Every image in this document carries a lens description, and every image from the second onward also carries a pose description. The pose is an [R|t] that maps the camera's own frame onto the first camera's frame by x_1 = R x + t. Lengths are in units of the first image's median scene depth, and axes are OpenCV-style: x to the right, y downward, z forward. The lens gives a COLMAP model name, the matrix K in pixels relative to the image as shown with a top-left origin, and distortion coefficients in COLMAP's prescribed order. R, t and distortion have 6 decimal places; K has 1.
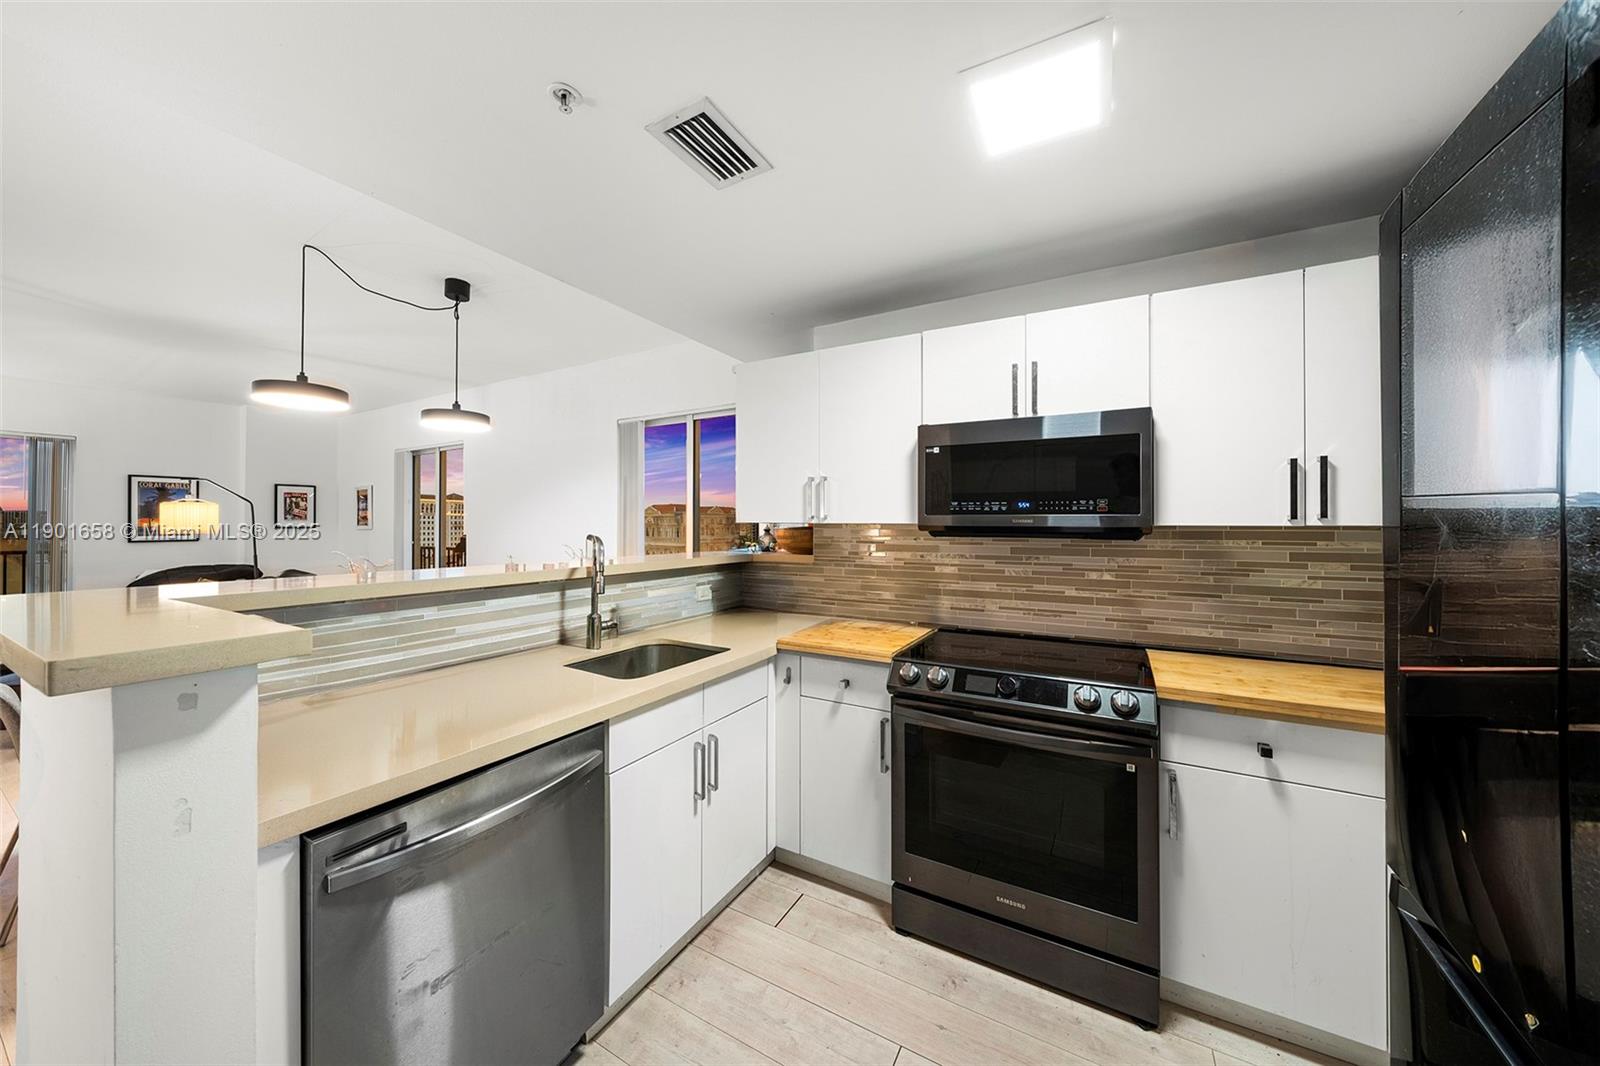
lens RADIAL K [[544.3, 0, 788.3], [0, 544.3, 524.8], [0, 0, 1]] dist [-0.007309, 0.000201]
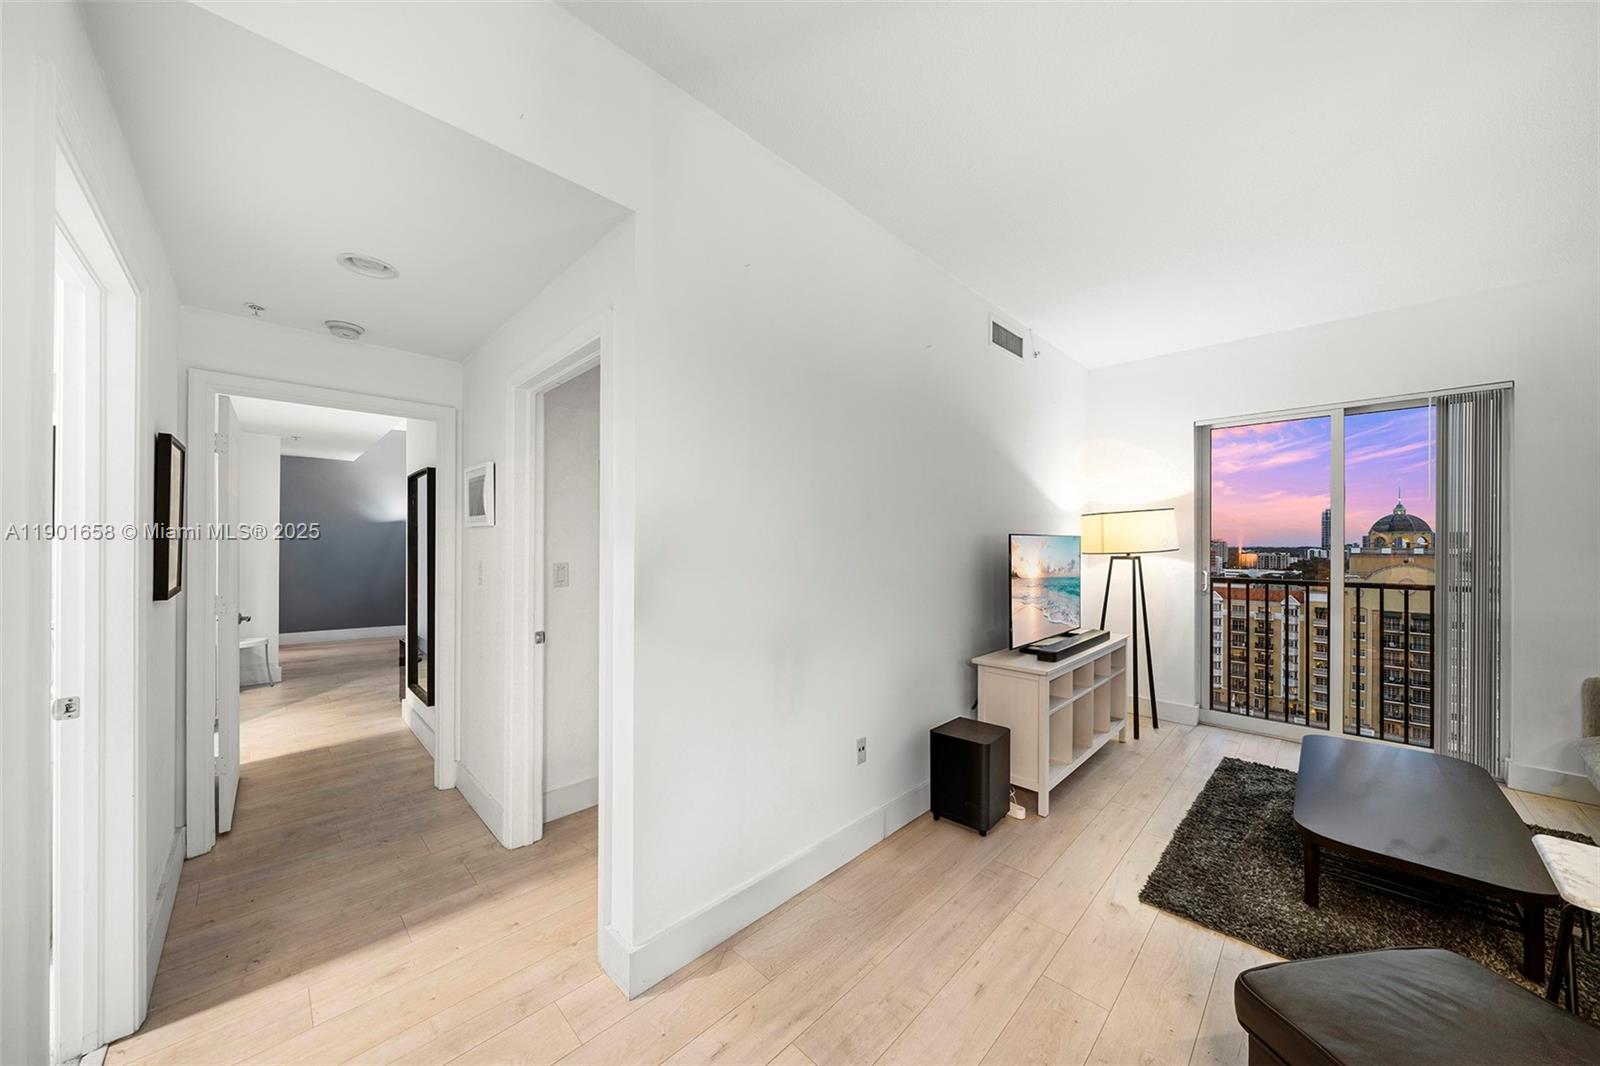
lens RADIAL K [[544.3, 0, 795.8], [0, 544.3, 542.1], [0, 0, 1]] dist [-0.007309, 0.000201]
pose [[-0.261266, -0.001377, -0.965266, -0.584969], [-0.006885, 0.999976, 0.000437, 0.003060], [0.965242, 0.006760, -0.261269, 0.423367]]
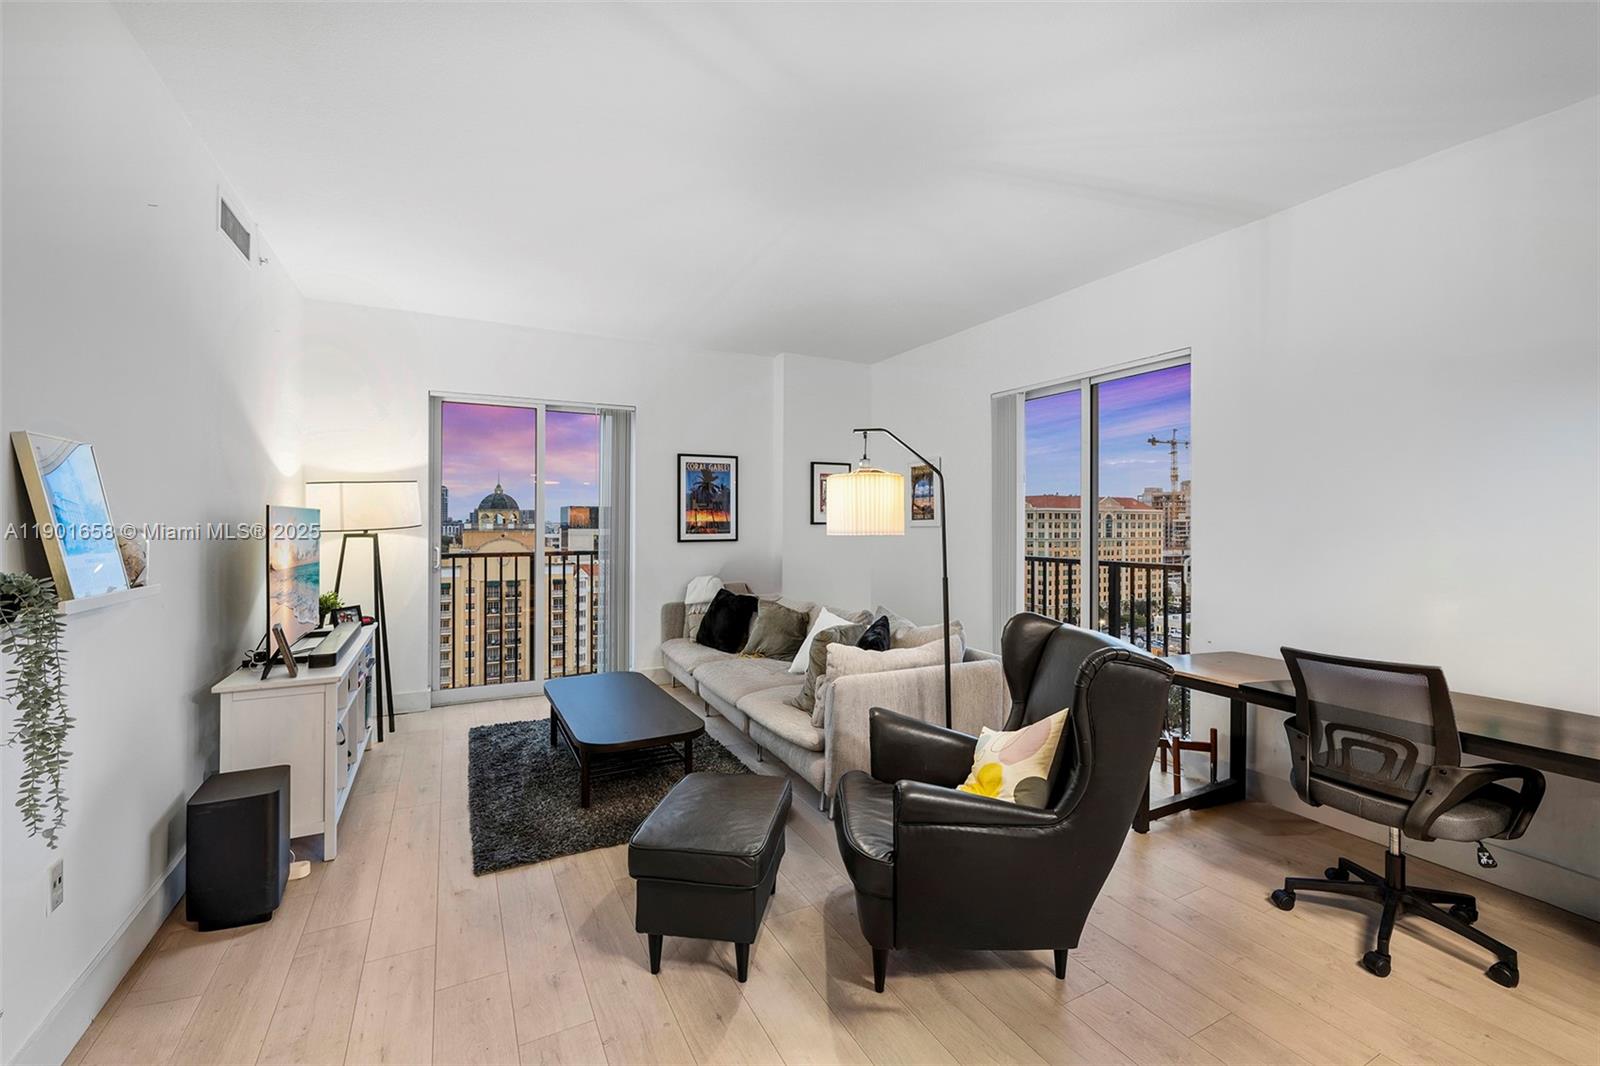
lens RADIAL K [[664.6, 0, 791.9], [0, 664.6, 522.1], [0, 0, 1]] dist [0.003917, -0.000163]
pose [[0.840012, 0.002568, -0.542561, -0.577392], [-0.004045, 0.999991, -0.001529, 0.004869], [0.542552, 0.003479, 0.840015, 0.296465]]
